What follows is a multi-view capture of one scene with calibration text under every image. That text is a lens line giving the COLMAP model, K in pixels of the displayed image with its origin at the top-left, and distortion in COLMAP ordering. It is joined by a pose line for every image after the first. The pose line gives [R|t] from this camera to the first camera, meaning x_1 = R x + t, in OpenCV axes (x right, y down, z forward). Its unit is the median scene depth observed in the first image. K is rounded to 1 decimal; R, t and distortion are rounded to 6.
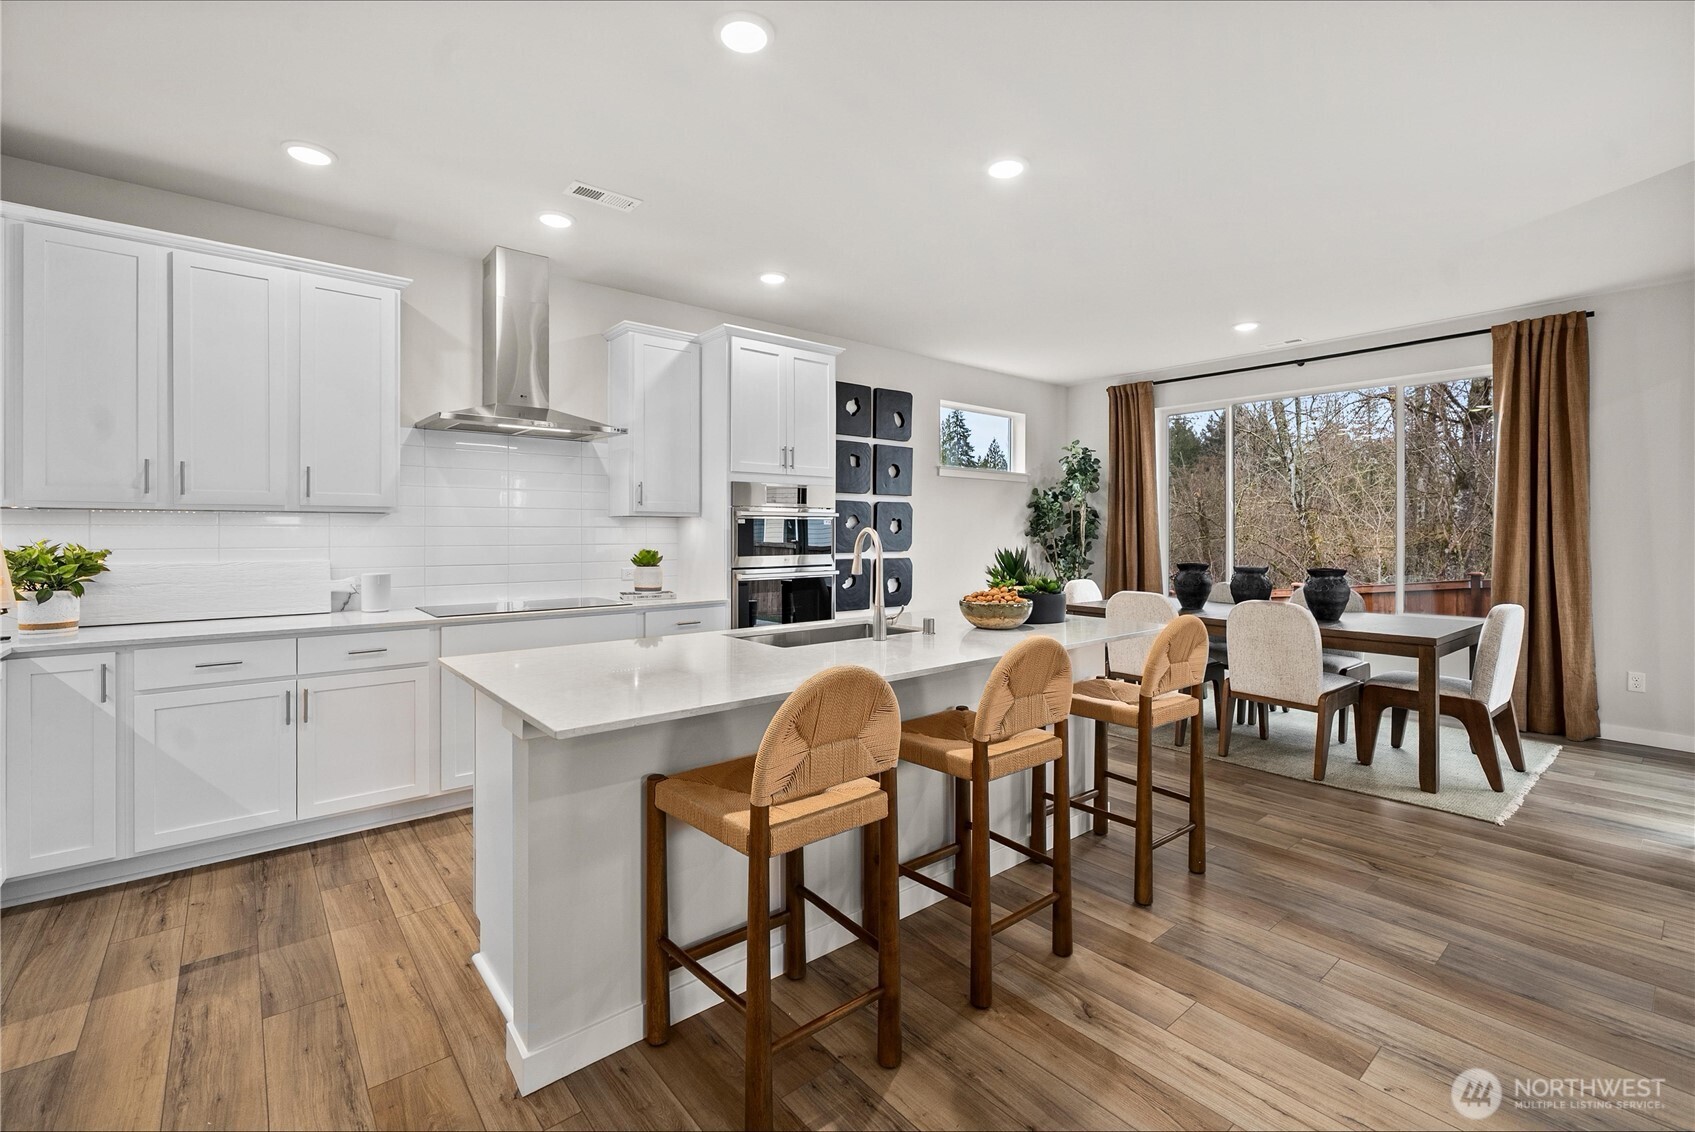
lens RADIAL K [[731.6, 0, 848.9], [0, 731.6, 528.6], [0, 0, 1]] dist [-0.003518, -0.000061]
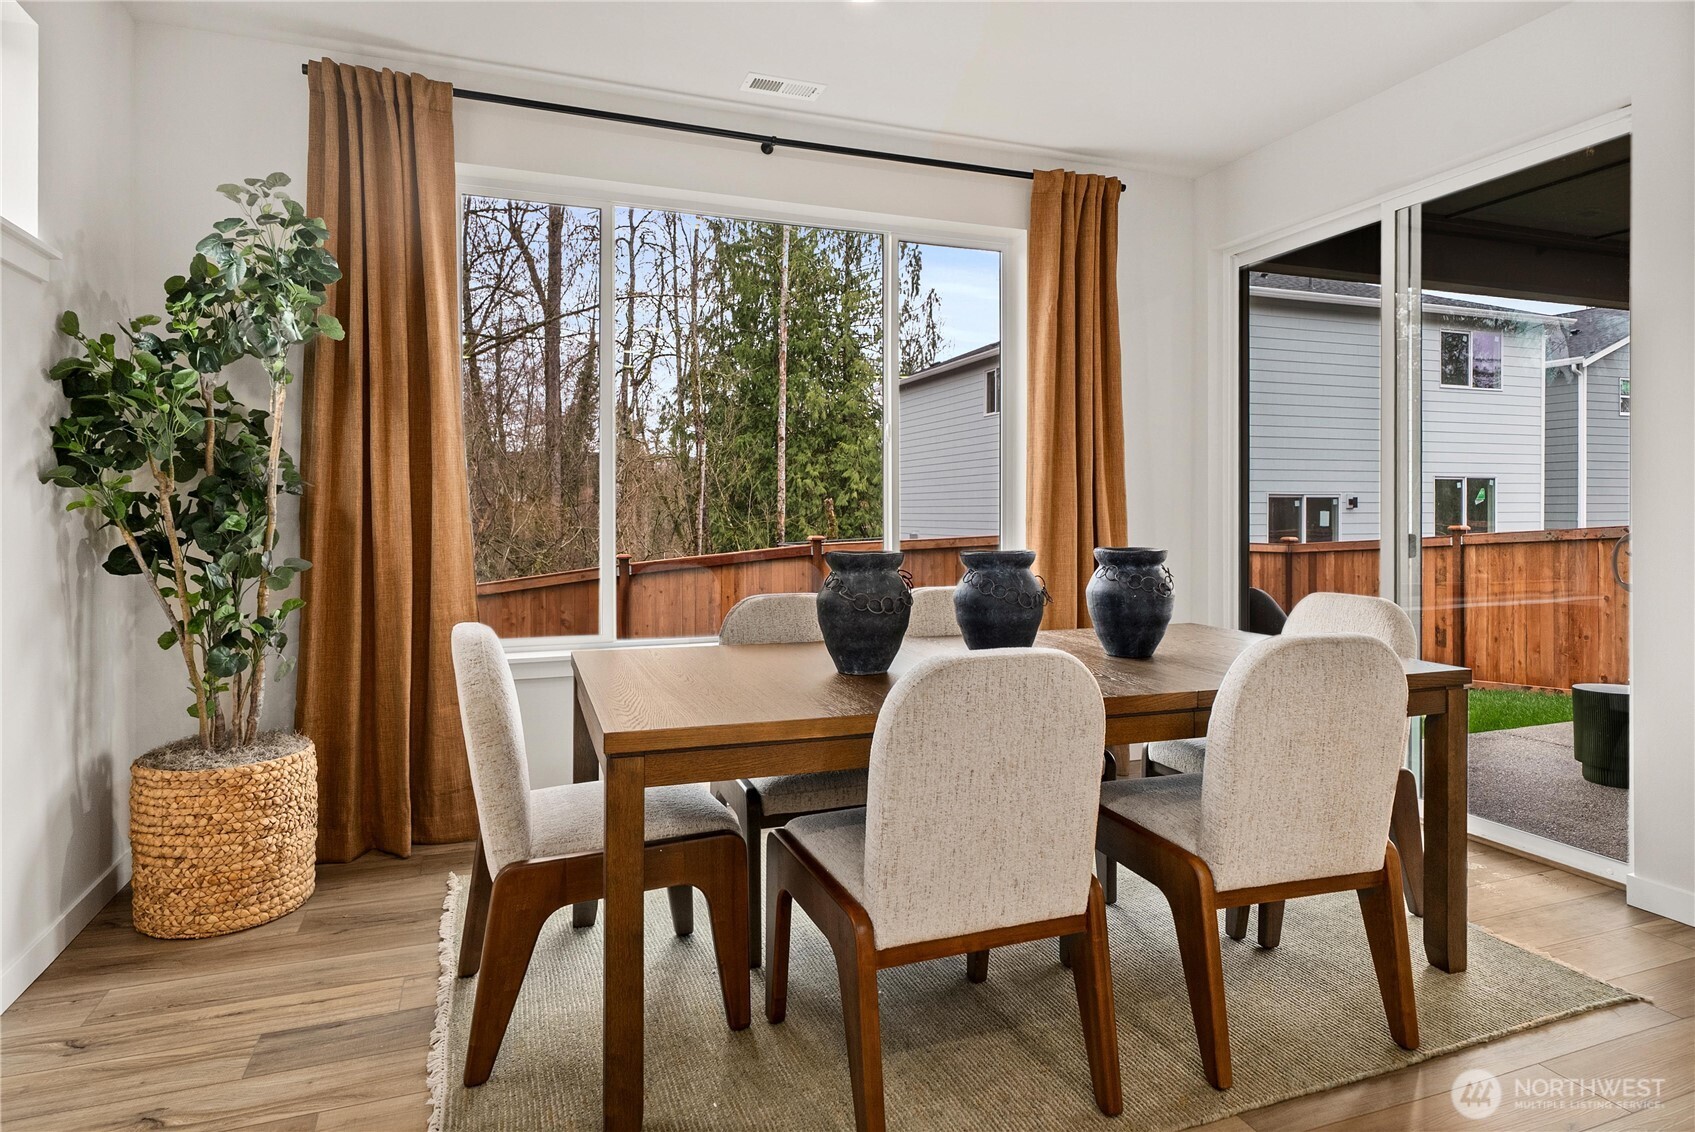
lens RADIAL K [[969.9, 0, 845.9], [0, 969.9, 510.2], [0, 0, 1]] dist [-0.000758, 0.003159]
pose [[0.335466, 0.001521, 0.942051, 0.005804], [-0.002929, 0.999996, -0.000572, 0.030991], [-0.942048, -0.002567, 0.335469, 0.929762]]
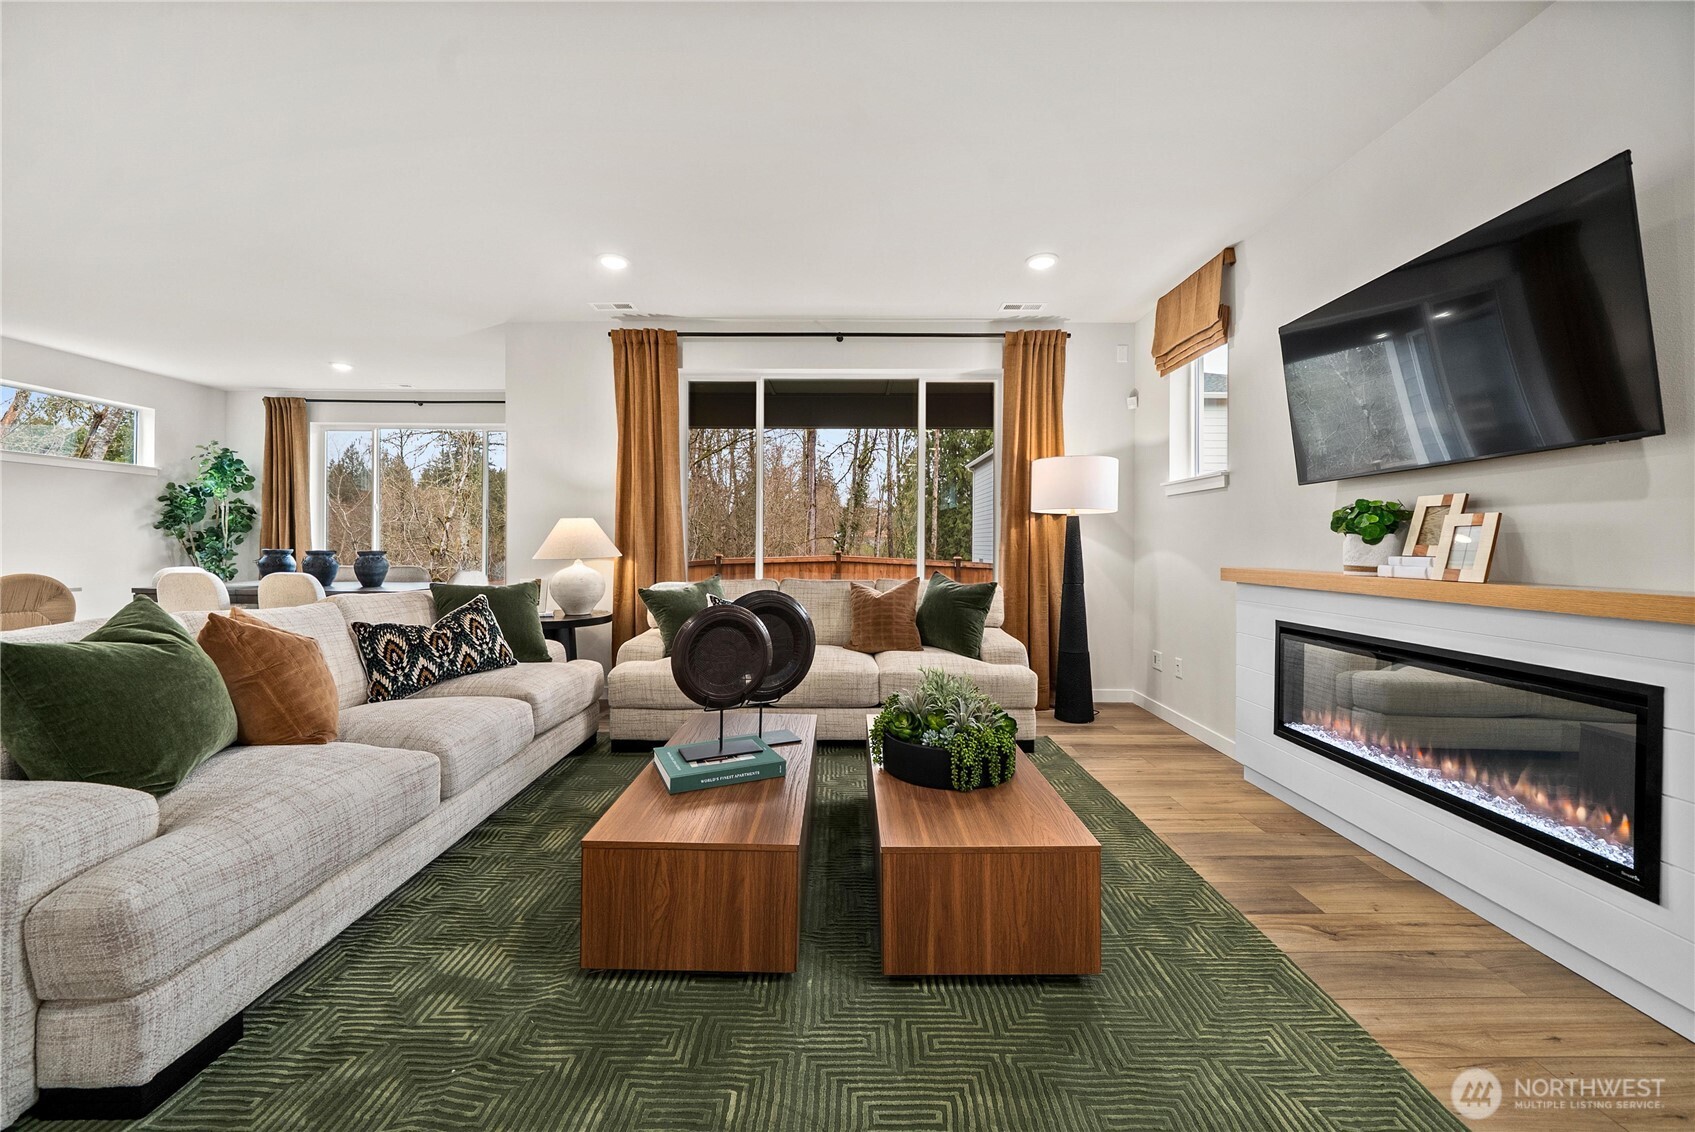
lens RADIAL K [[611.2, 0, 841.2], [0, 611.2, 545.8], [0, 0, 1]] dist [-0.005422, -0.000429]
pose [[0.650276, 0.002062, 0.759695, 0.343787], [-0.009887, 0.999935, 0.005749, 0.030081], [-0.759634, -0.011250, 0.650254, -0.429145]]
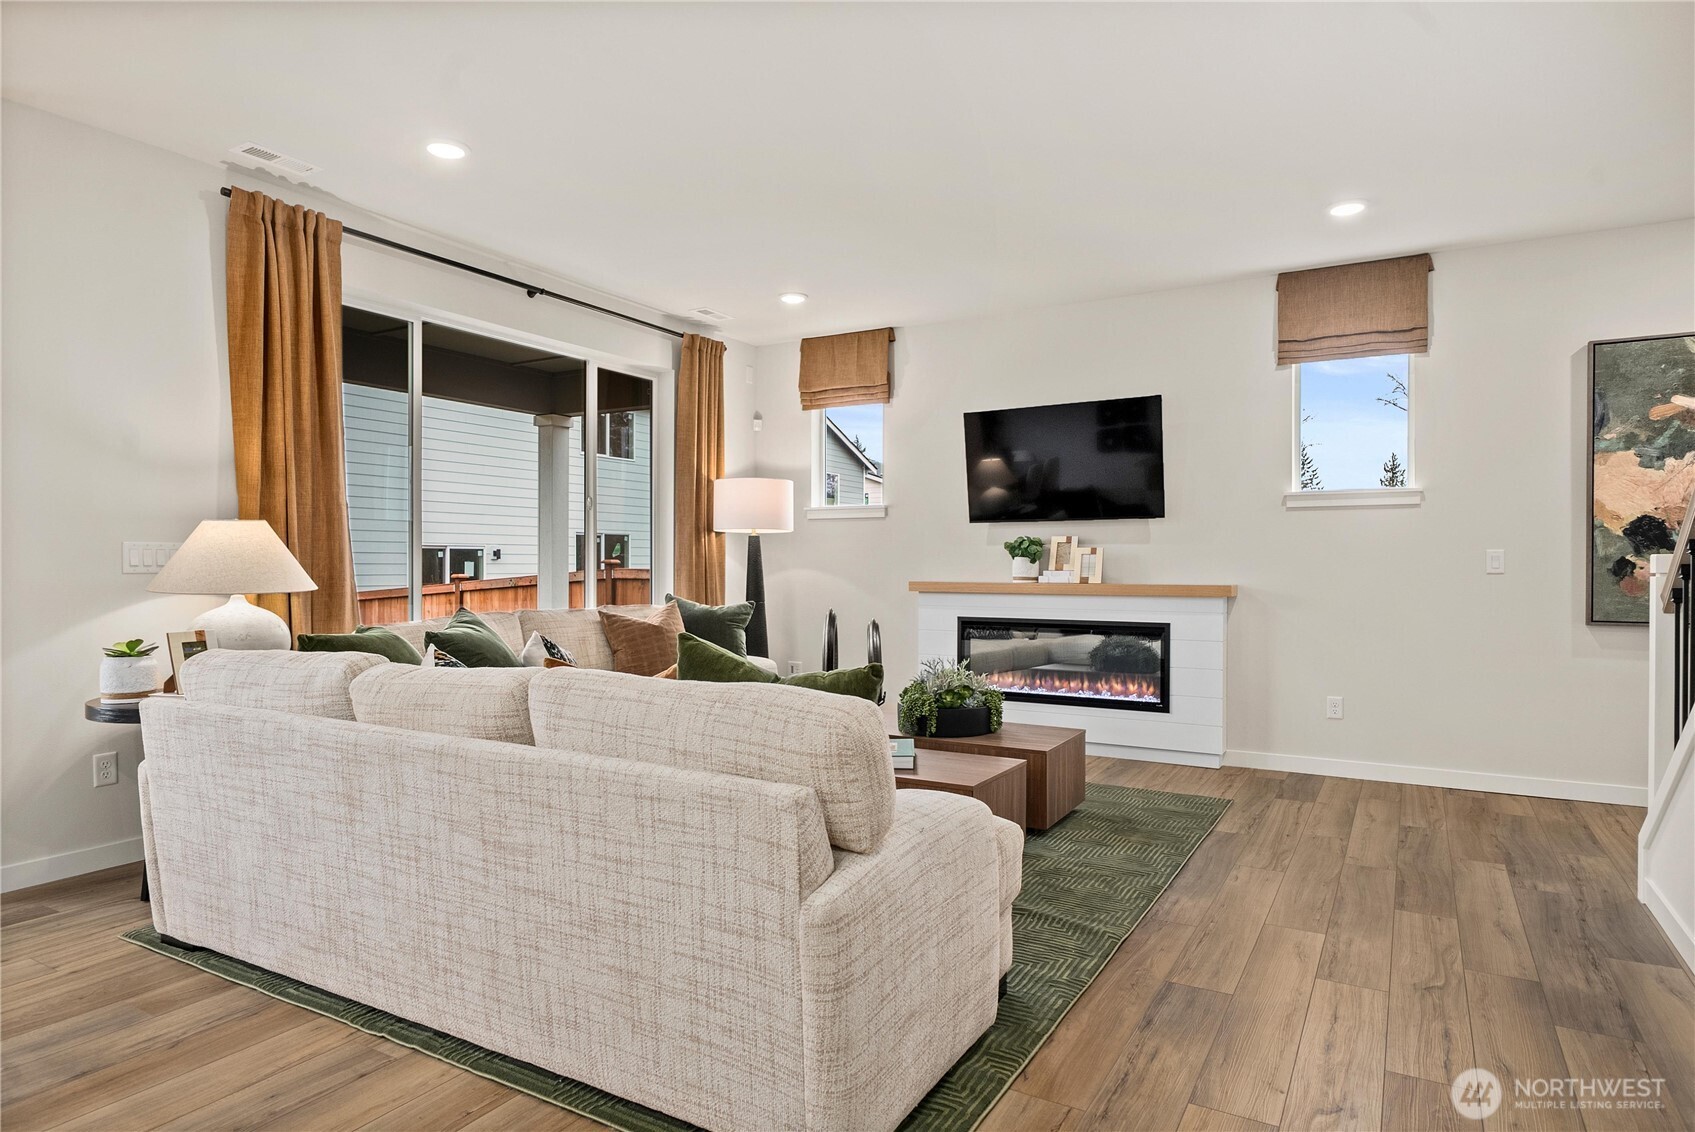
lens RADIAL K [[969.9, 0, 838.0], [0, 969.9, 575.1], [0, 0, 1]] dist [-0.000758, 0.003159]
pose [[-0.329368, -0.011287, 0.944134, -0.156988], [-0.007290, 0.999929, 0.009411, 0.032377], [-0.944173, -0.003783, -0.329427, 0.250677]]
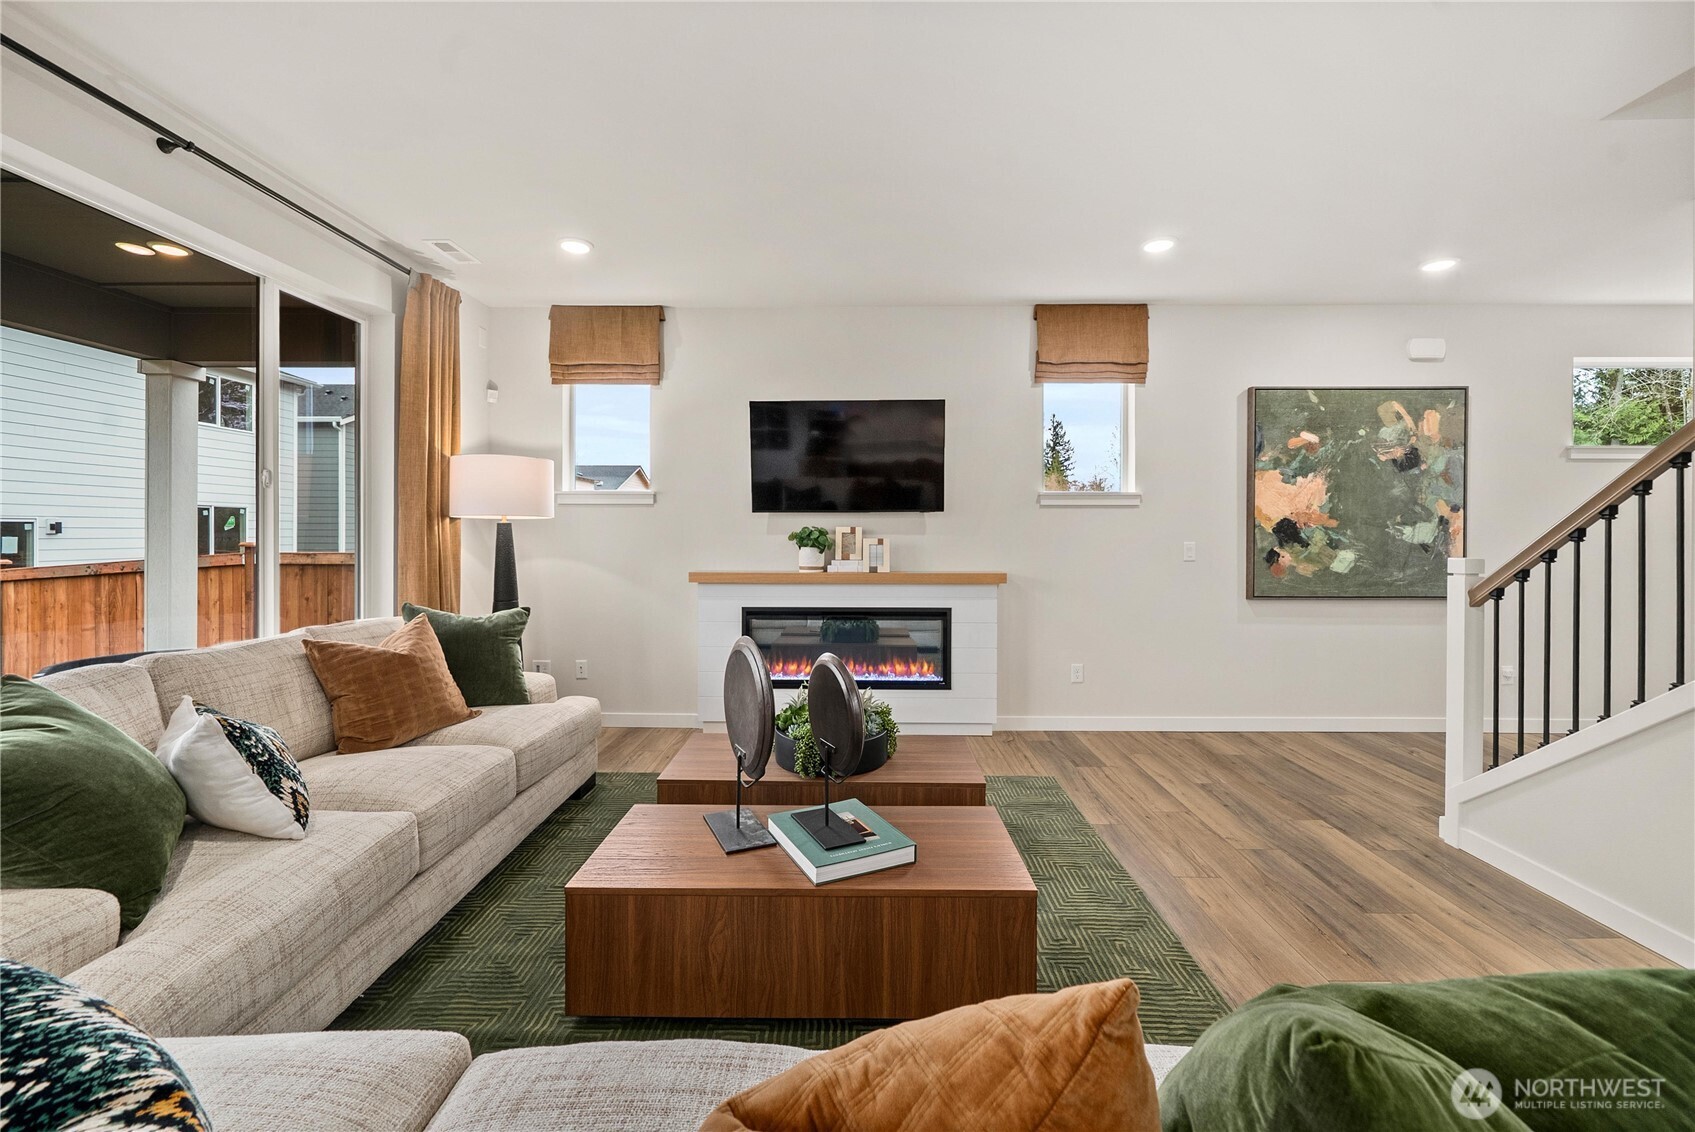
lens RADIAL K [[698.4, 0, 852.7], [0, 698.4, 535.7], [0, 0, 1]] dist [-0.005440, 0.001068]
pose [[-0.755075, -0.004360, 0.655624, 0.330969], [-0.005296, 0.999986, 0.000550, 0.001571], [-0.655618, -0.003057, -0.755087, 0.271694]]
